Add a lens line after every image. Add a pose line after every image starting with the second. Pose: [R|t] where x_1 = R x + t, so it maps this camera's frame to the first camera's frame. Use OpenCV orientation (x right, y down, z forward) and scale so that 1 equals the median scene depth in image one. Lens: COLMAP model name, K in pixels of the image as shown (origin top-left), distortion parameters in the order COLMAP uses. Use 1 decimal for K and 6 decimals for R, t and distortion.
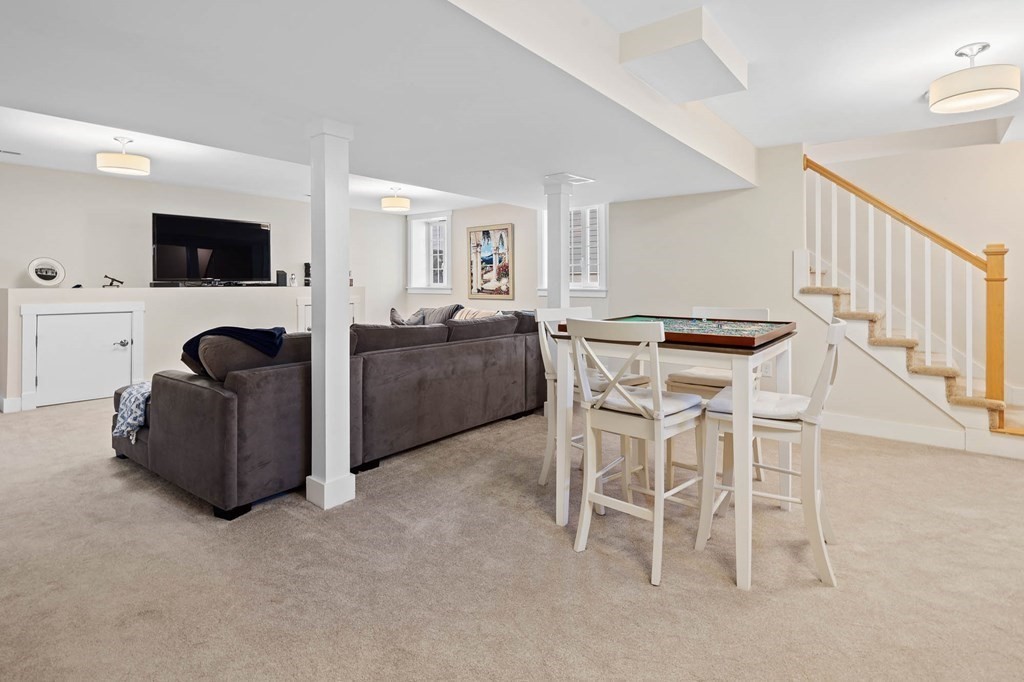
lens RADIAL K [[506.8, 0, 518.0], [0, 506.8, 283.2], [0, 0, 1]] dist [0.003744, -0.003455]
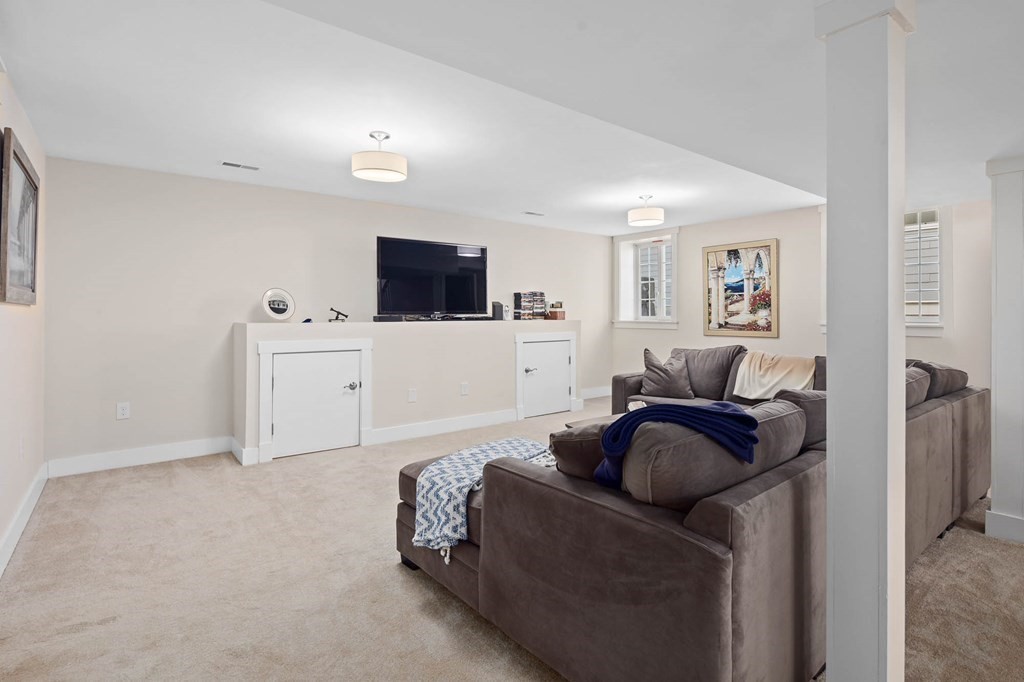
lens RADIAL K [[506.8, 0, 517.9], [0, 506.8, 315.7], [0, 0, 1]] dist [0.003744, -0.003455]
pose [[0.972227, -0.000285, -0.234041, -0.233057], [0.000715, 0.999998, 0.001750, -0.002885], [0.234040, -0.001868, 0.972225, 0.173154]]
